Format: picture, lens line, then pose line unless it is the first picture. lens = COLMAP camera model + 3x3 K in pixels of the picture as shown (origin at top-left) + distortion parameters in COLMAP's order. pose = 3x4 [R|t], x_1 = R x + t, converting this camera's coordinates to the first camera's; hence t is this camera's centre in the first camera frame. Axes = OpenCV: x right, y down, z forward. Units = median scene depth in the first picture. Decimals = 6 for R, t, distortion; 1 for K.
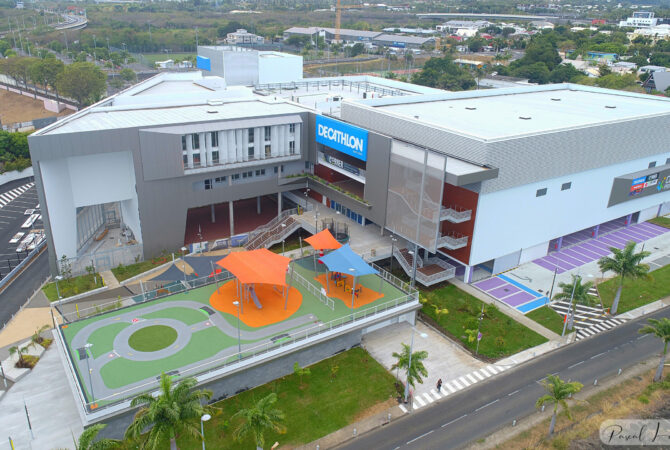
lens RADIAL K [[535.8, 0, 335.0], [0, 535.8, 225.0], [0, 0, 1]] dist [0.000073, 0.004603]
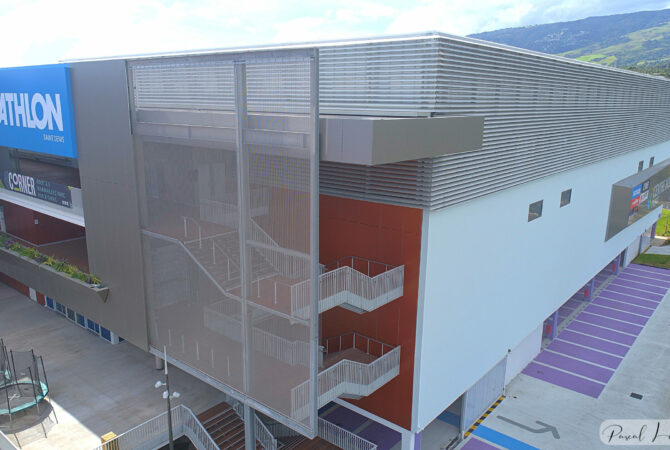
lens RADIAL K [[535.8, 0, 335.0], [0, 535.8, 225.0], [0, 0, 1]] dist [0.000073, 0.004603]
pose [[0.958512, -0.083515, 0.272543, 0.110751], [0.123076, 0.983656, -0.131427, -0.012892], [-0.257112, 0.159518, 0.953125, 0.606777]]
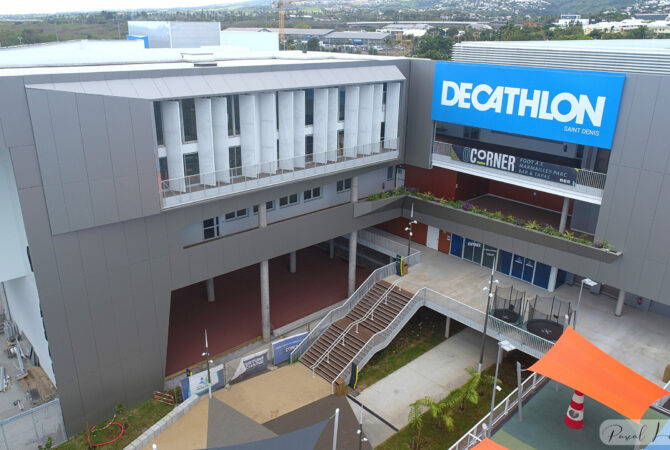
lens RADIAL K [[535.8, 0, 335.0], [0, 535.8, 225.0], [0, 0, 1]] dist [0.000073, 0.004603]
pose [[0.989039, -0.069414, 0.130323, -0.201111], [0.073429, 0.996955, -0.026260, -0.060792], [-0.128103, 0.035541, 0.991124, 0.578696]]
